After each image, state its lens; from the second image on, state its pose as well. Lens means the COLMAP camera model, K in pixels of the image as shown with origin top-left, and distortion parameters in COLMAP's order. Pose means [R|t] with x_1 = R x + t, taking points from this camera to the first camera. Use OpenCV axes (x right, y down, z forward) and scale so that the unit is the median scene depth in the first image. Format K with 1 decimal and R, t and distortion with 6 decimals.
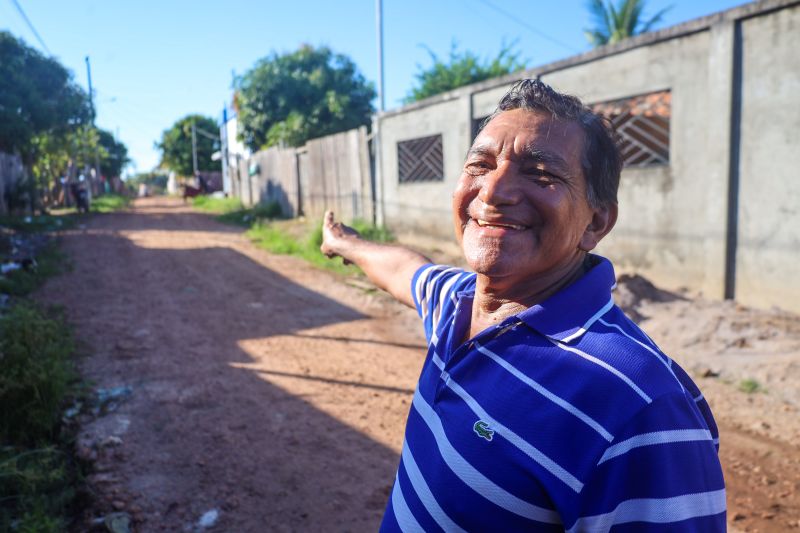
lens RADIAL K [[596.4, 0, 400.0], [0, 596.4, 266.5], [0, 0, 1]] dist [-0.000609, -0.003879]
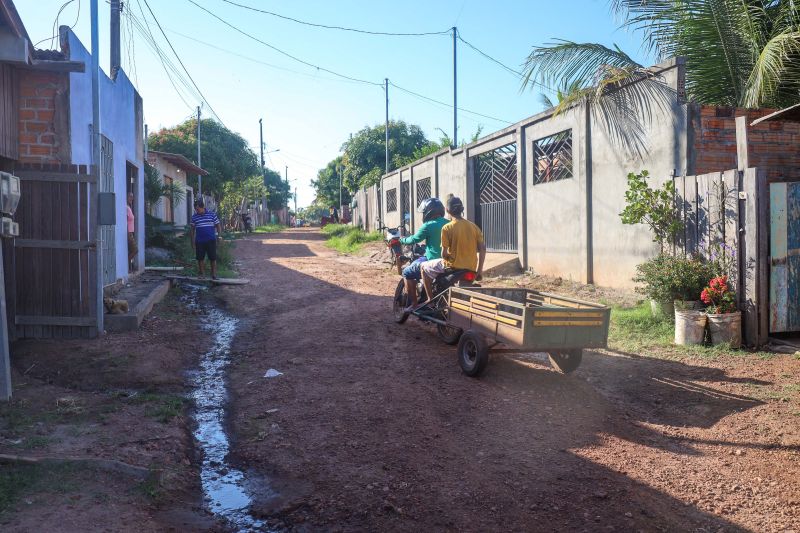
lens RADIAL K [[676.4, 0, 400.0], [0, 676.4, 266.5], [0, 0, 1]] dist [-0.048386, -0.001805]
pose [[0.960271, 0.022428, -0.278168, 0.357232], [-0.040637, 0.997379, -0.059866, 0.091740], [0.276096, 0.068791, 0.958665, -0.596231]]
